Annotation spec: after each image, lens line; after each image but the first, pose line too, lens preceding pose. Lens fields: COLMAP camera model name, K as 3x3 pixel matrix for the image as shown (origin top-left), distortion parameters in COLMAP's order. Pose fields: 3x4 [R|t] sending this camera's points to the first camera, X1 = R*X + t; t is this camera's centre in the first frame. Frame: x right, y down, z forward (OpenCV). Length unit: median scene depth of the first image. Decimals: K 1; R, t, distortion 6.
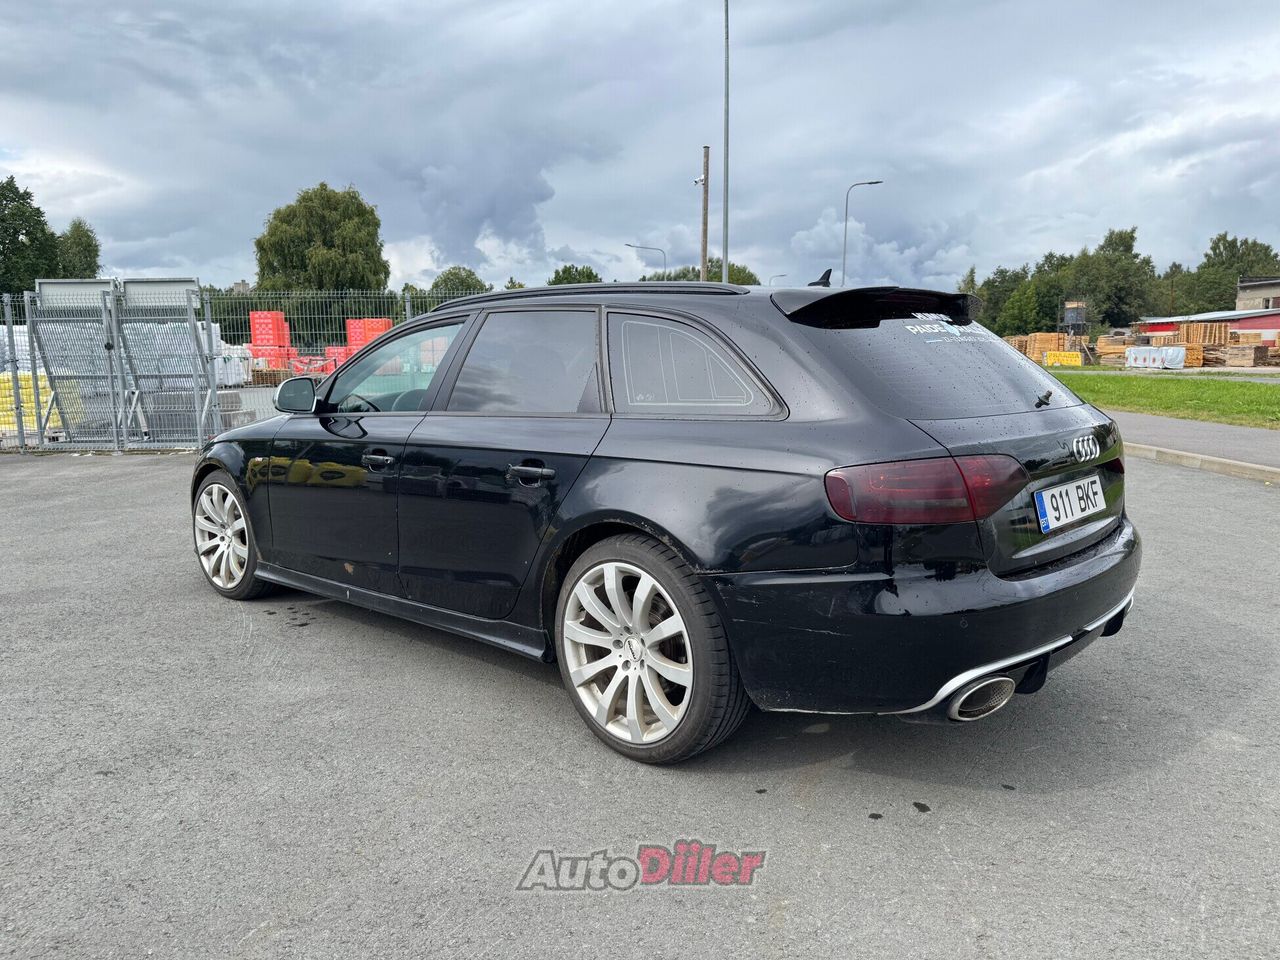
lens RADIAL K [[893.5, 0, 643.4], [0, 893.5, 484.2], [0, 0, 1]] dist [0.048128, -0.062320]
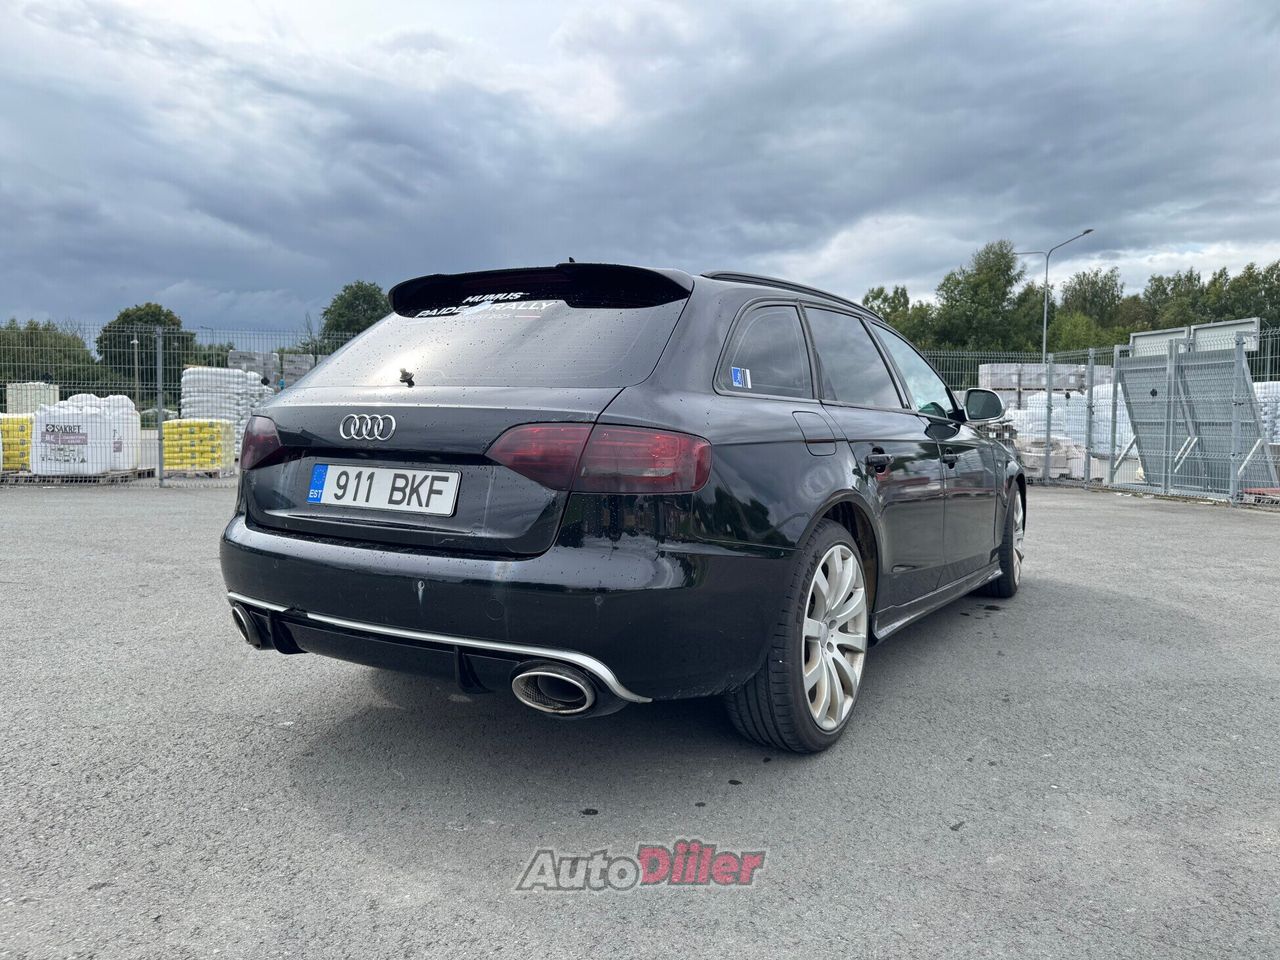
lens RADIAL K [[895.5, 0, 640.0], [0, 895.5, 480.0], [0, 0, 1]] dist [0.034842, -0.047319]
pose [[0.199712, 0.076922, -0.976831, 0.291453], [-0.149573, 0.987624, 0.047192, -0.014415], [0.968371, 0.136683, 0.208746, 0.222821]]
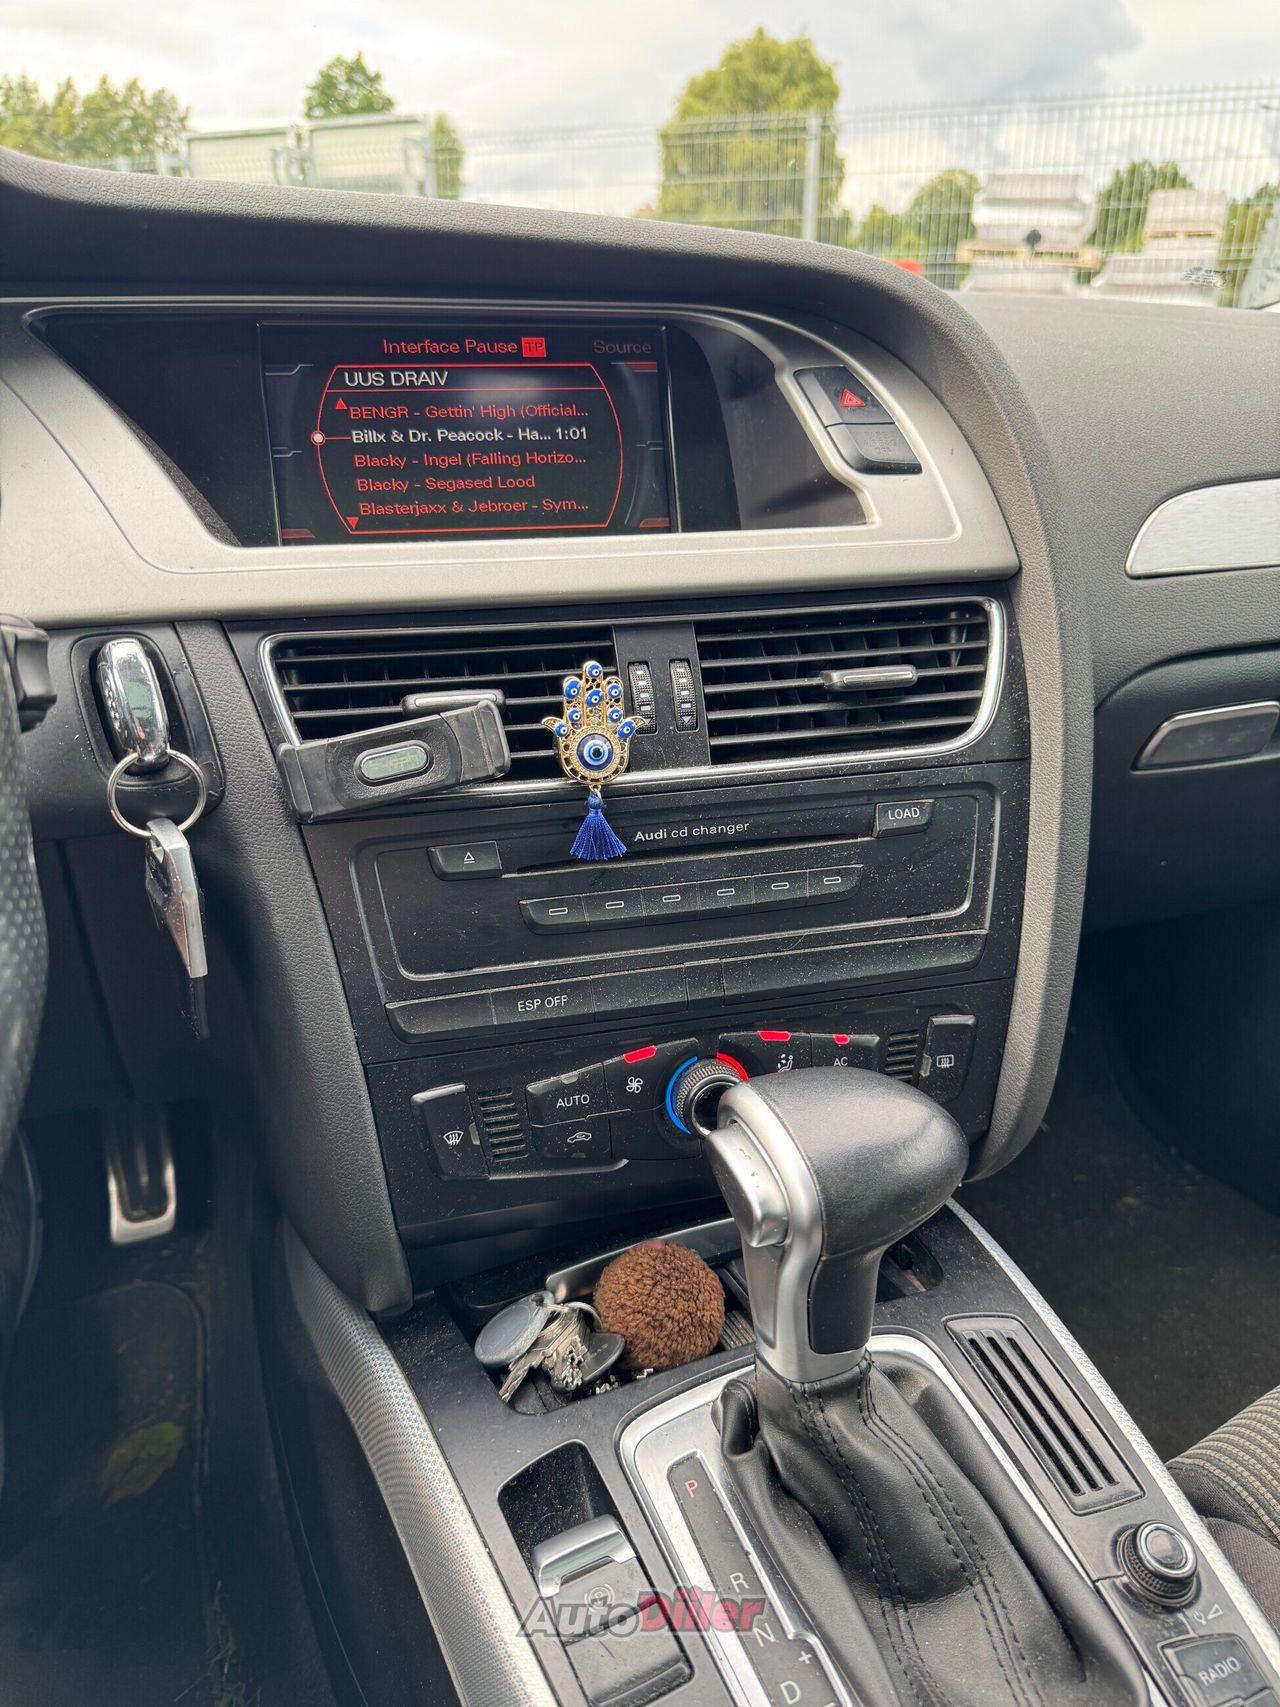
lens RADIAL K [[1255.2, 0, 638.0], [0, 1255.2, 845.2], [0, 0, 1]] dist [-0.009165, -0.004565]
pose [[0.913236, 0.165251, -0.372413, -0.036067], [-0.065481, 0.961702, 0.266162, -0.020486], [0.402134, -0.218683, 0.889082, 0.311310]]
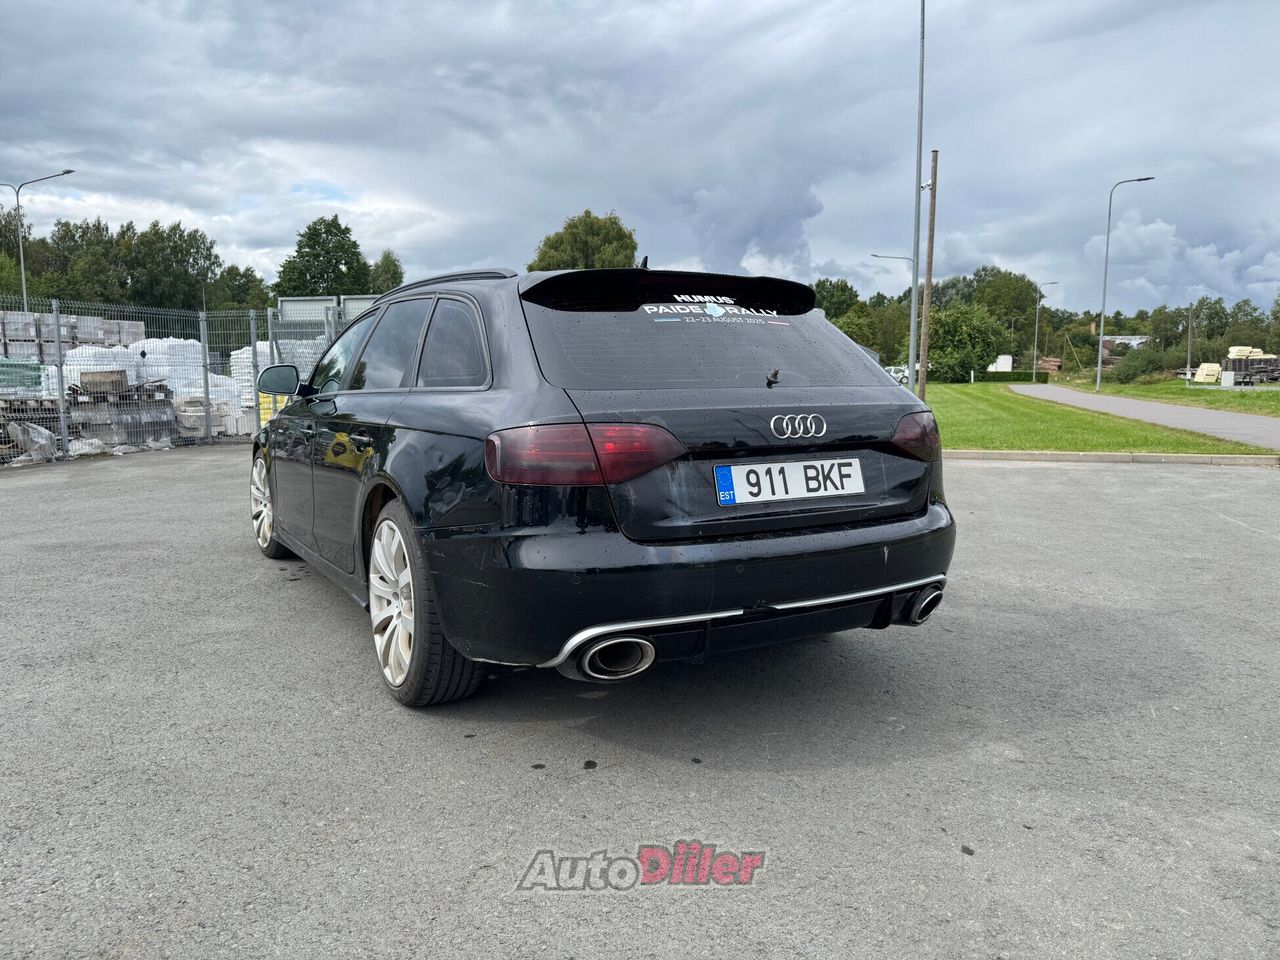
lens RADIAL K [[895.5, 0, 640.0], [0, 895.5, 480.0], [0, 0, 1]] dist [0.034842, -0.047319]
pose [[0.959207, 0.039198, -0.279974, 0.123713], [-0.045294, 0.998856, -0.015335, 0.008682], [0.279052, 0.027391, 0.959885, 0.003887]]
